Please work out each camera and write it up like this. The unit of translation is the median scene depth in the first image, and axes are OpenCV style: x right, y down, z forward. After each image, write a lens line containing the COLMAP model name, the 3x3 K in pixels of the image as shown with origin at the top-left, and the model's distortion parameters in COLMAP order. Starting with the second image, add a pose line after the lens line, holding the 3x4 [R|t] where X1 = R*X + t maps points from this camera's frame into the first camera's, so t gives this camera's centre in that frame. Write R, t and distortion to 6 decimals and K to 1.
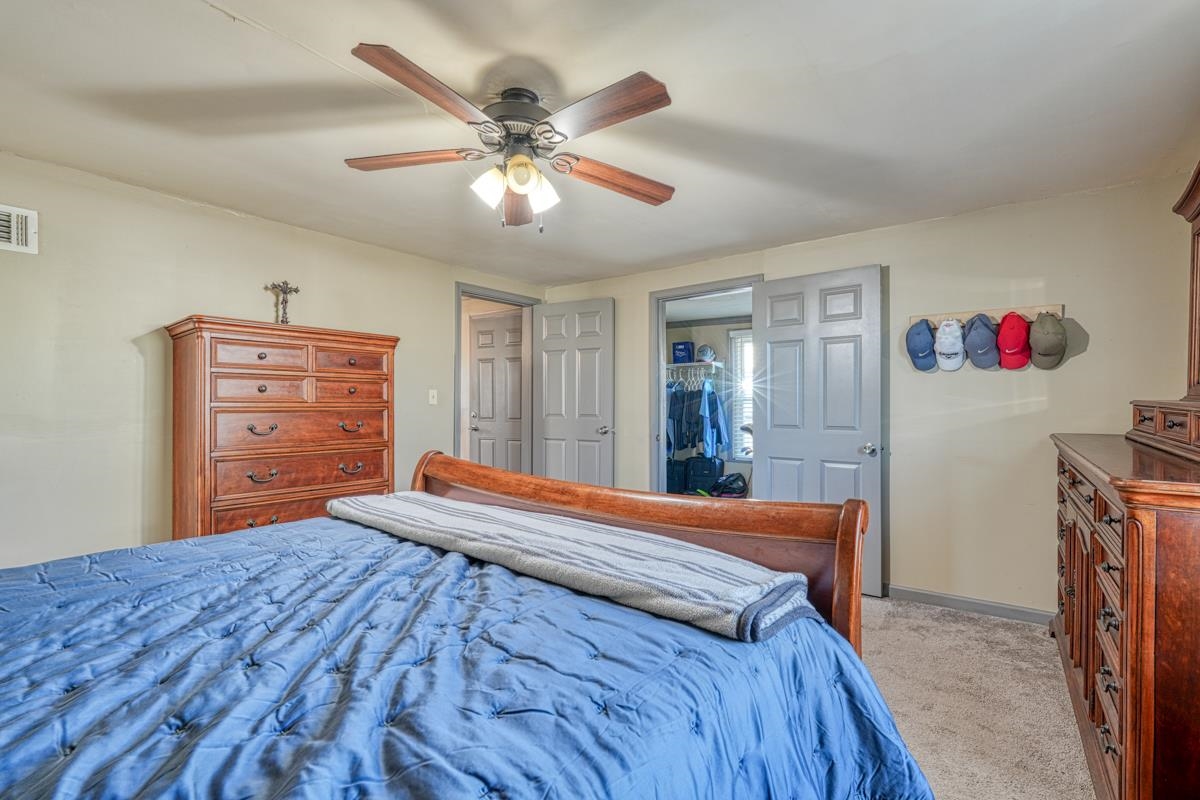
lens RADIAL K [[522.6, 0, 599.9], [0, 522.6, 393.0], [0, 0, 1]] dist [0.001746, 0.000045]
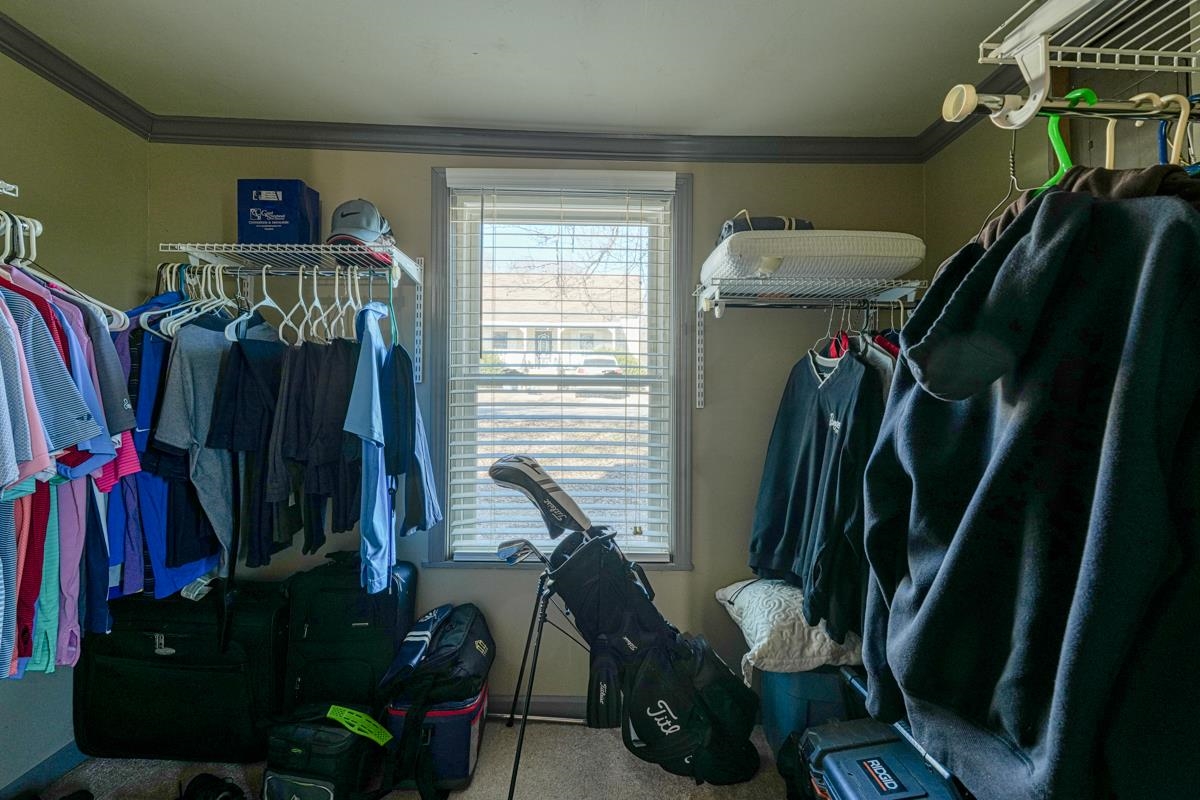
lens RADIAL K [[522.6, 0, 599.9], [0, 522.6, 393.0], [0, 0, 1]] dist [0.001746, 0.000045]
pose [[0.770287, 0.011652, 0.637592, 0.116109], [-0.016075, 0.999870, 0.001148, 0.018775], [-0.637495, -0.011133, 0.770374, 0.681940]]
